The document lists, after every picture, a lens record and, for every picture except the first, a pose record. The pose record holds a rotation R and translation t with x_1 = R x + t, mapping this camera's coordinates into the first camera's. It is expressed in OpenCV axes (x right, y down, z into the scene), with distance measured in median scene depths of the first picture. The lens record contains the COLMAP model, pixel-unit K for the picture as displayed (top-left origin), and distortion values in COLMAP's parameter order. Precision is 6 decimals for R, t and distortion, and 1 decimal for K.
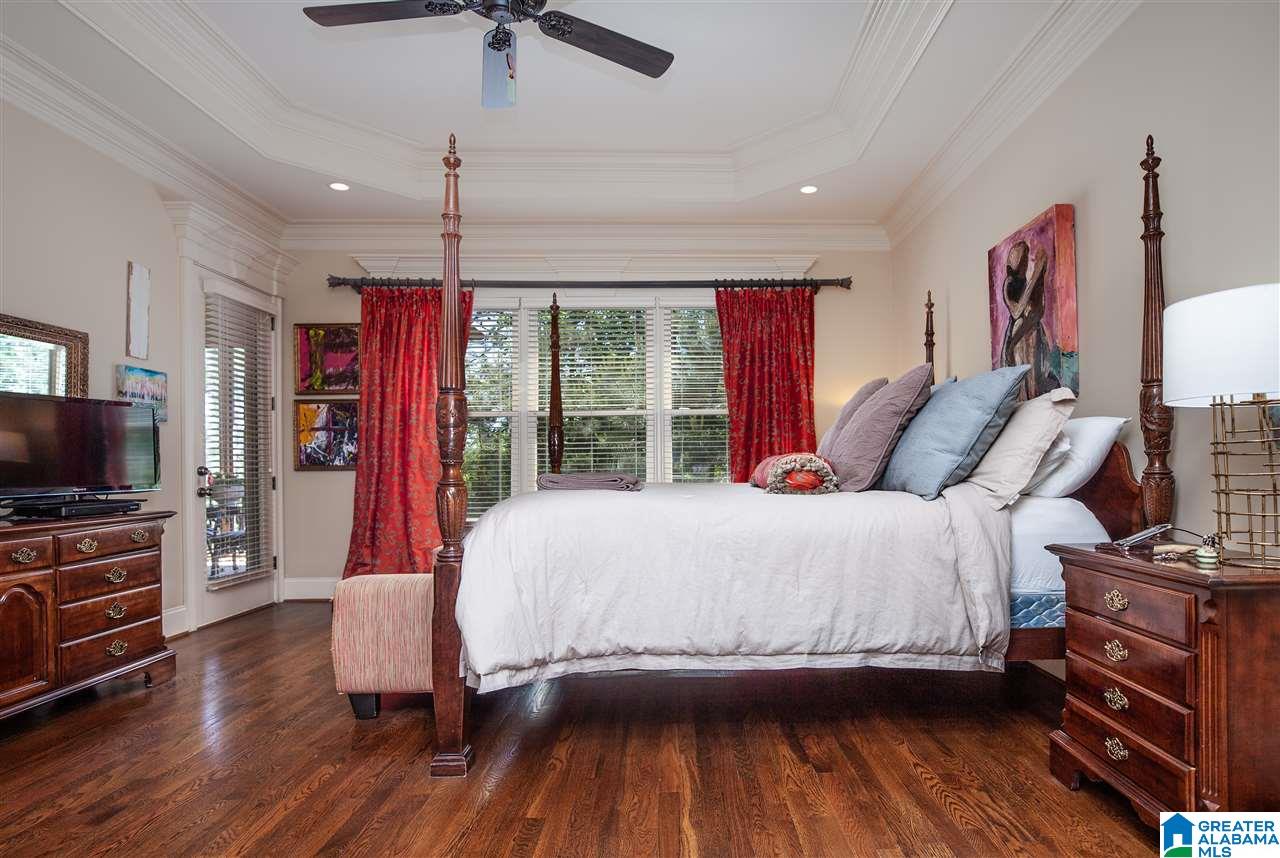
lens RADIAL K [[593.7, 0, 693.4], [0, 593.7, 462.1], [0, 0, 1]] dist [-0.016217, 0.003633]
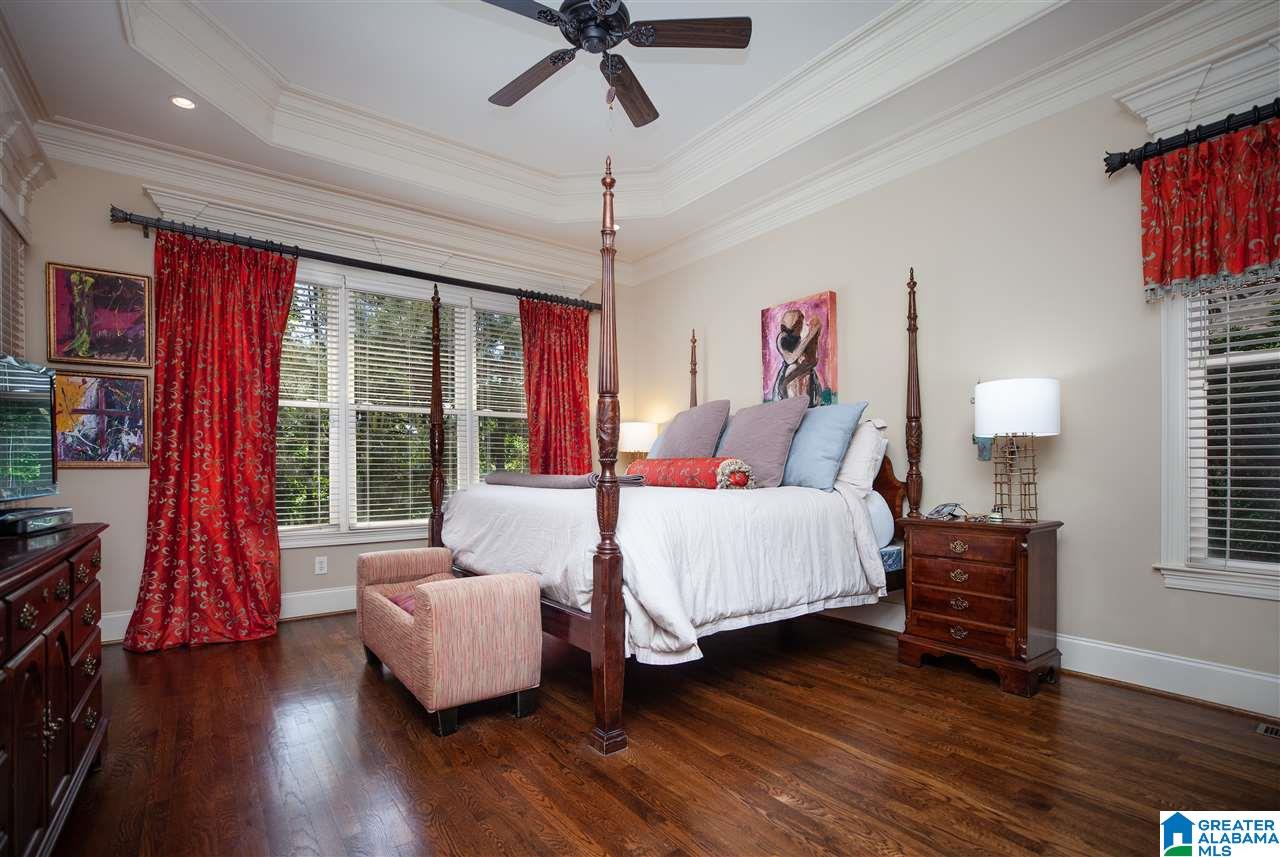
lens RADIAL K [[593.7, 0, 604.9], [0, 593.7, 461.7], [0, 0, 1]] dist [-0.016217, 0.003633]
pose [[0.843301, 0.013689, 0.537268, -0.513545], [-0.011903, 0.999906, -0.006793, 0.003495], [-0.537310, -0.000666, 0.843384, 0.045519]]
